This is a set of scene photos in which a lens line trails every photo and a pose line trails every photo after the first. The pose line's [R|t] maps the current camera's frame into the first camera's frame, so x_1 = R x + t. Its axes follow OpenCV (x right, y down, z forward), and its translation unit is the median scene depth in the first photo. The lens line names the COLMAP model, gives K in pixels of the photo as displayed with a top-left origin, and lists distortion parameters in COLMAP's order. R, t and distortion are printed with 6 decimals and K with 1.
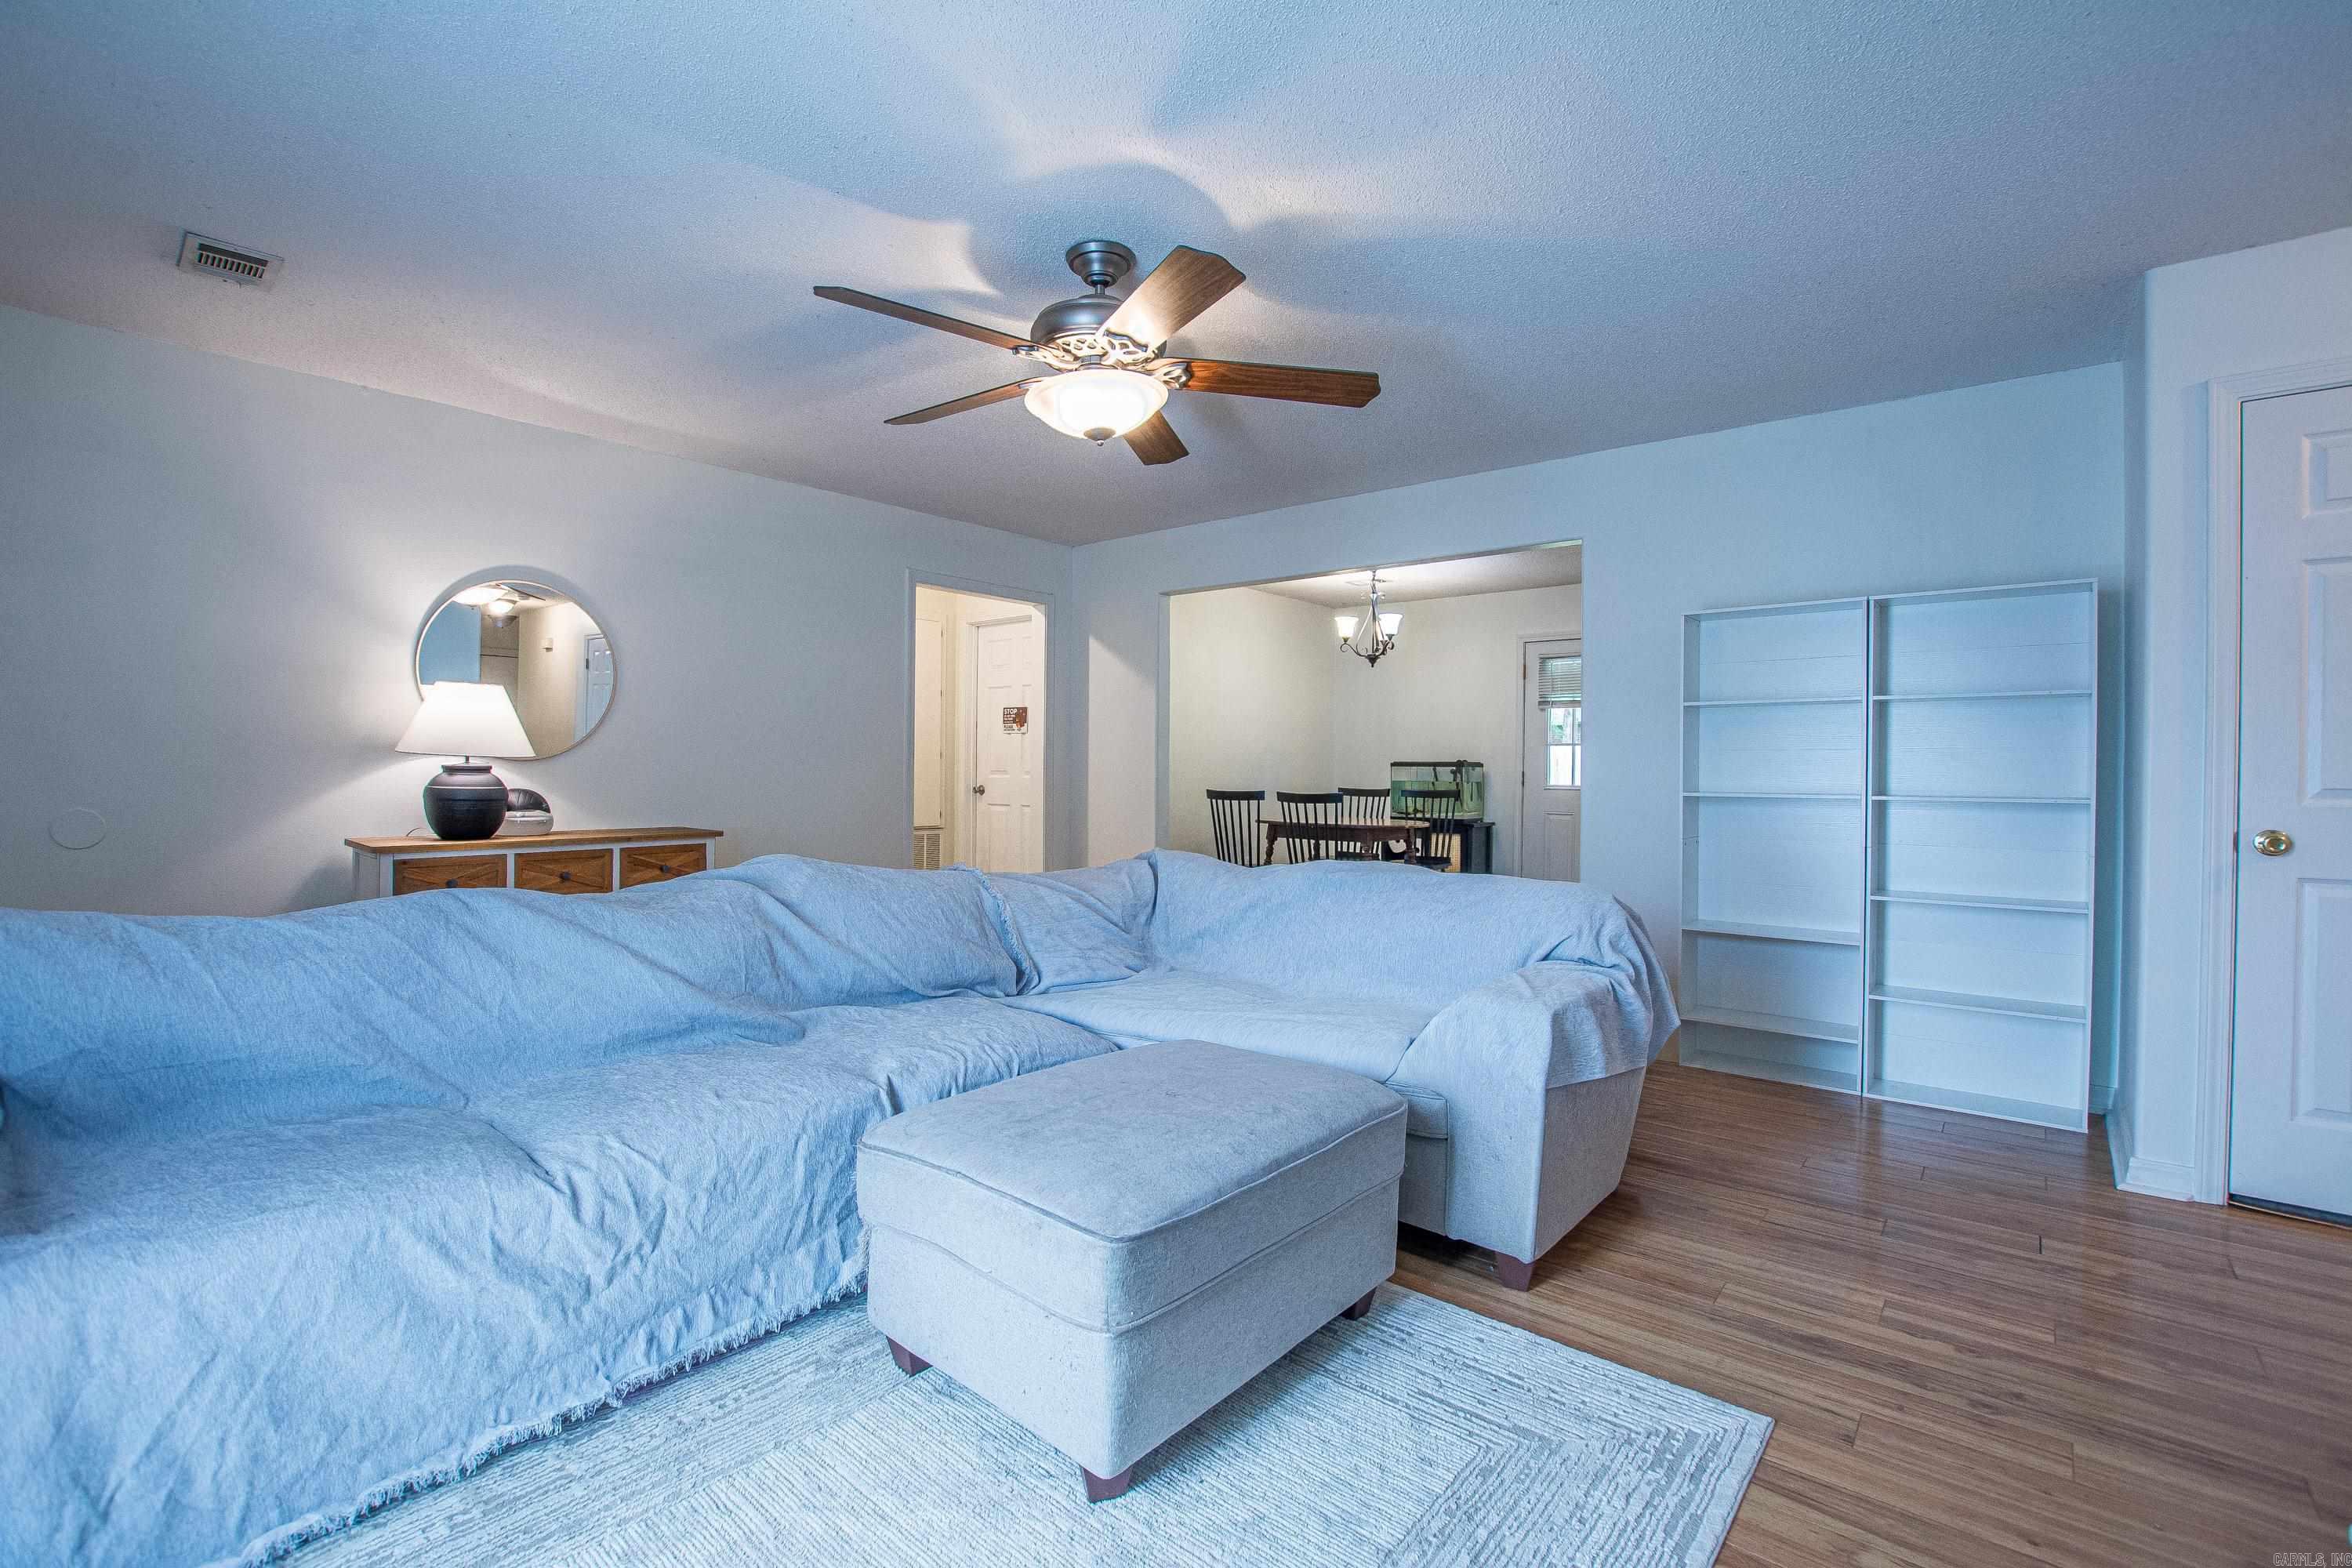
lens RADIAL K [[1036.8, 0, 1189.7], [0, 1036.8, 778.7], [0, 0, 1]] dist [-0.034372, 0.004533]
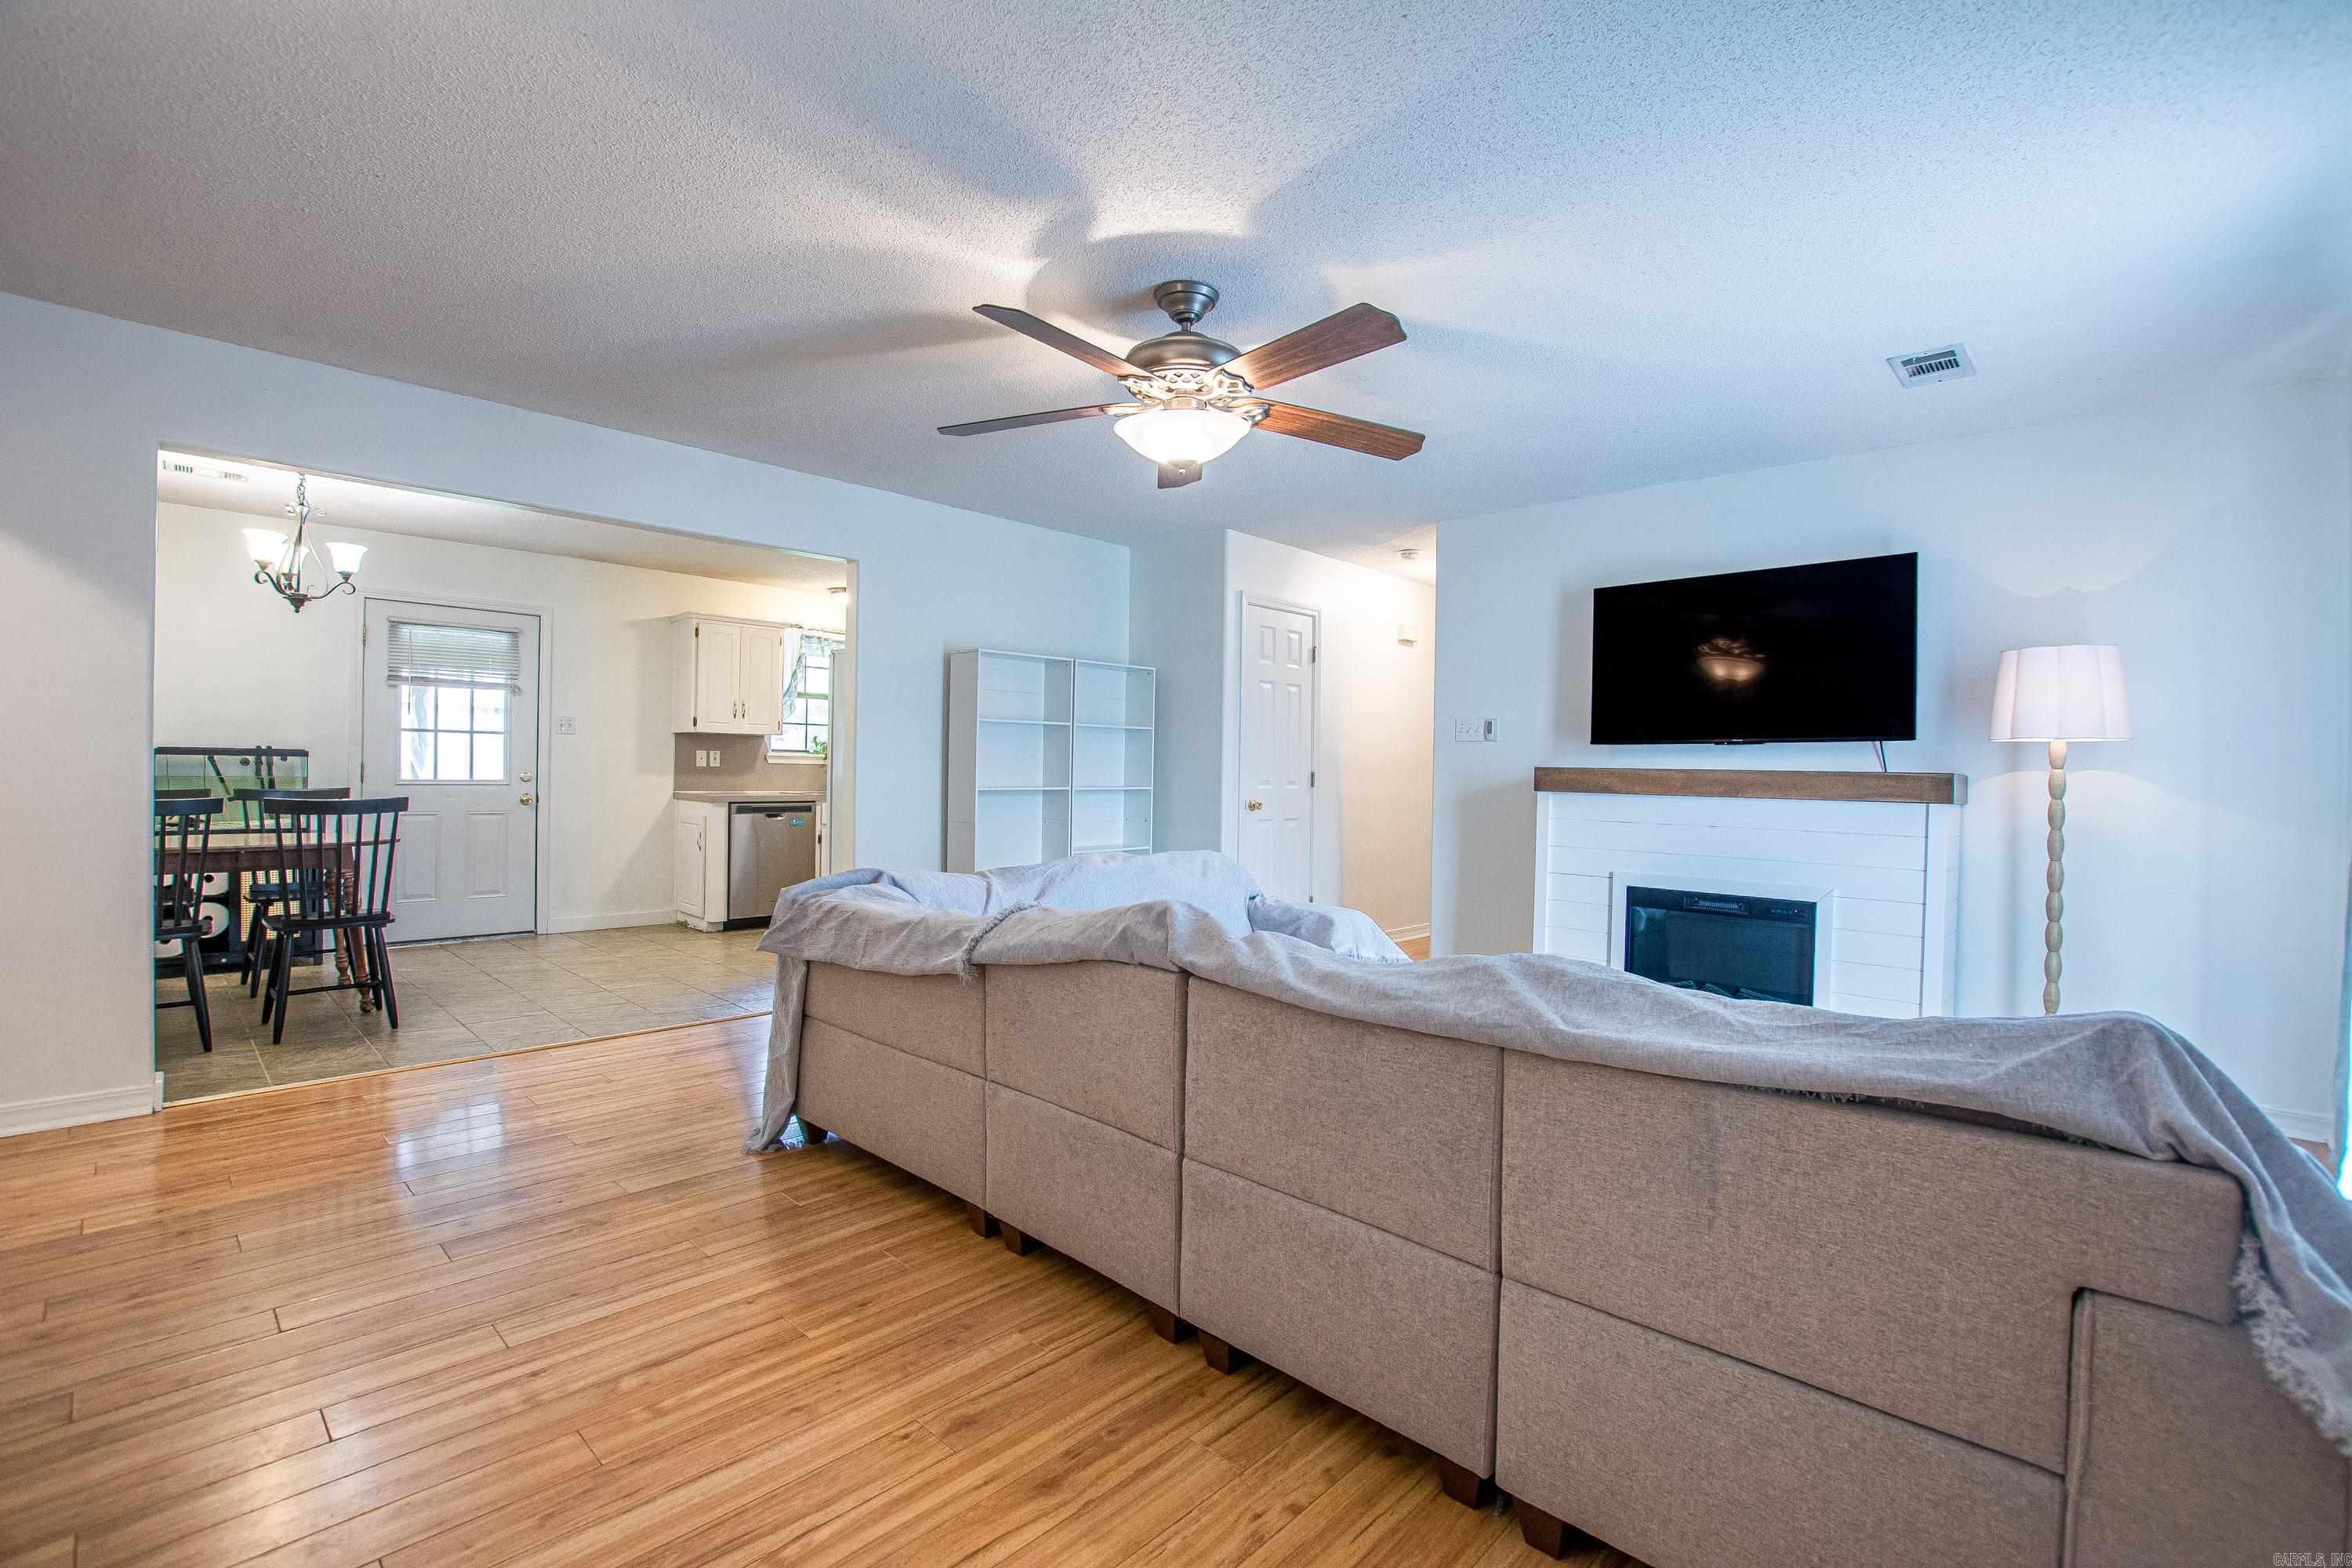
lens RADIAL K [[1036.8, 0, 1189.7], [0, 1036.8, 778.7], [0, 0, 1]] dist [-0.034372, 0.004533]
pose [[0.055157, -0.015259, 0.998361, -0.501866], [-0.005306, 0.999865, 0.015576, -0.012520], [-0.998464, -0.006156, 0.055068, 0.408058]]
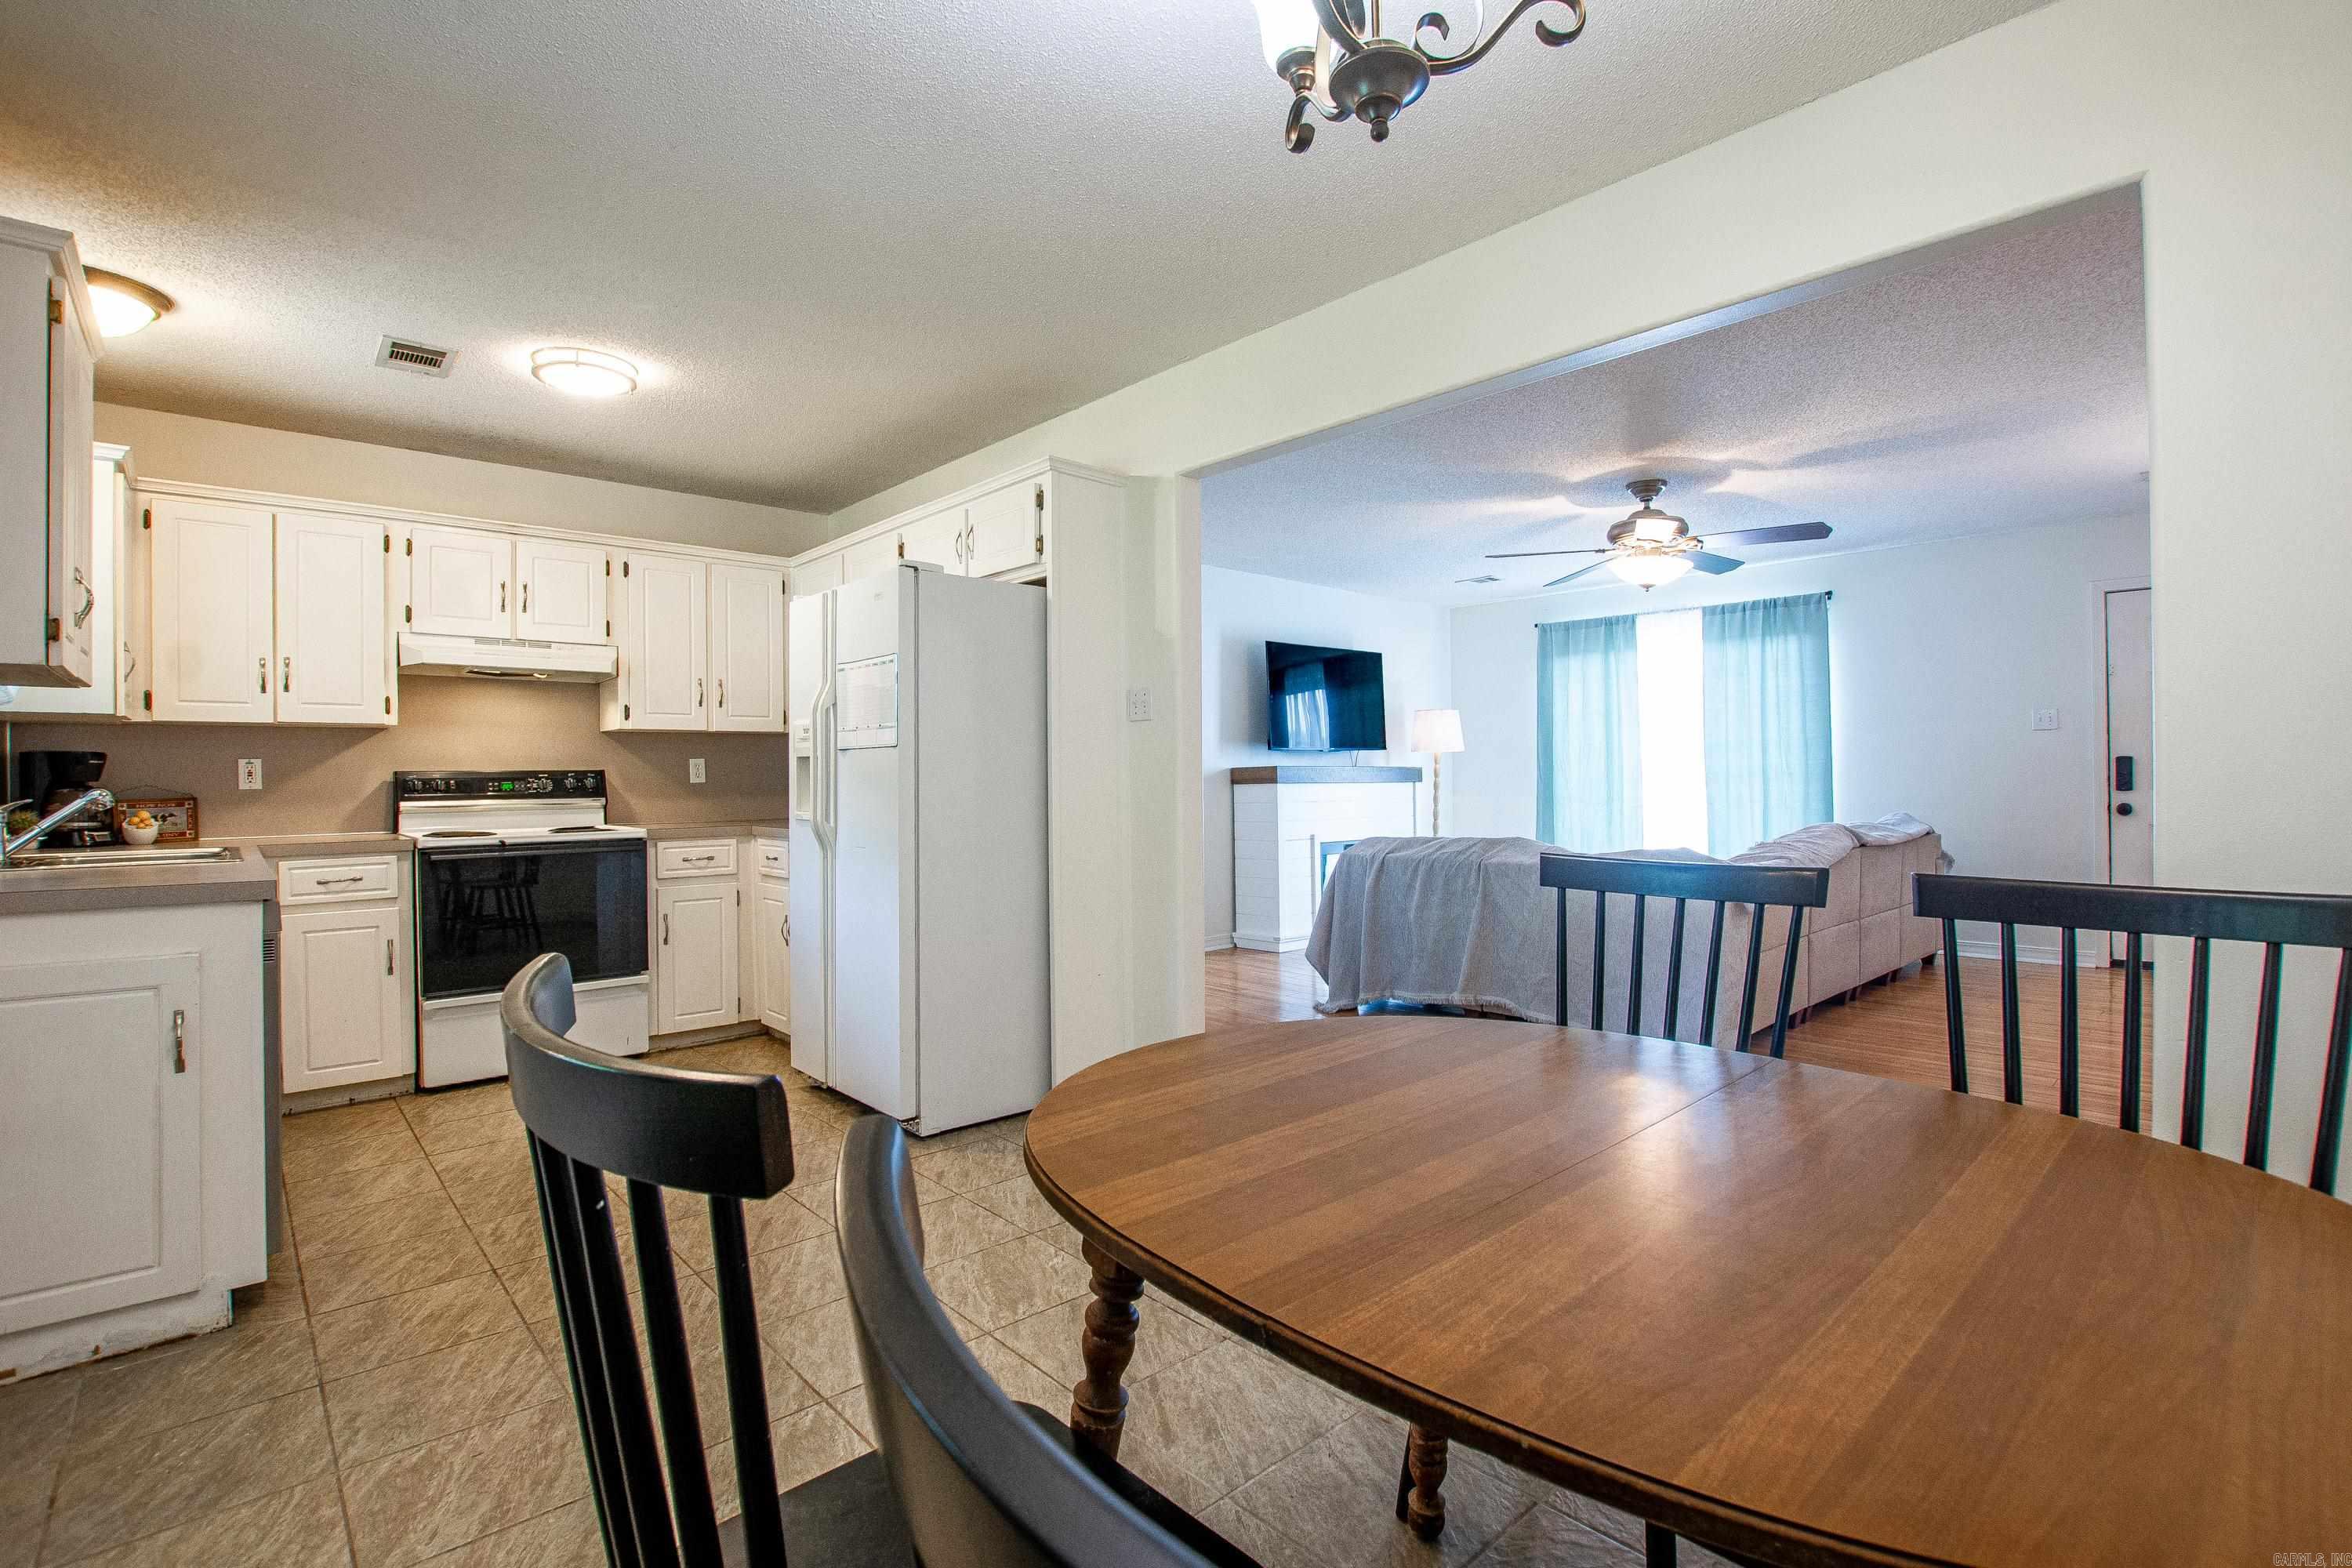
lens RADIAL K [[1073.4, 0, 1191.4], [0, 1073.4, 776.3], [0, 0, 1]] dist [-0.038041, 0.006585]
pose [[-0.992324, 0.000512, 0.123660, 0.202213], [0.001967, 0.999930, 0.011648, -0.012789], [-0.123646, 0.011802, -0.992256, 1.274014]]
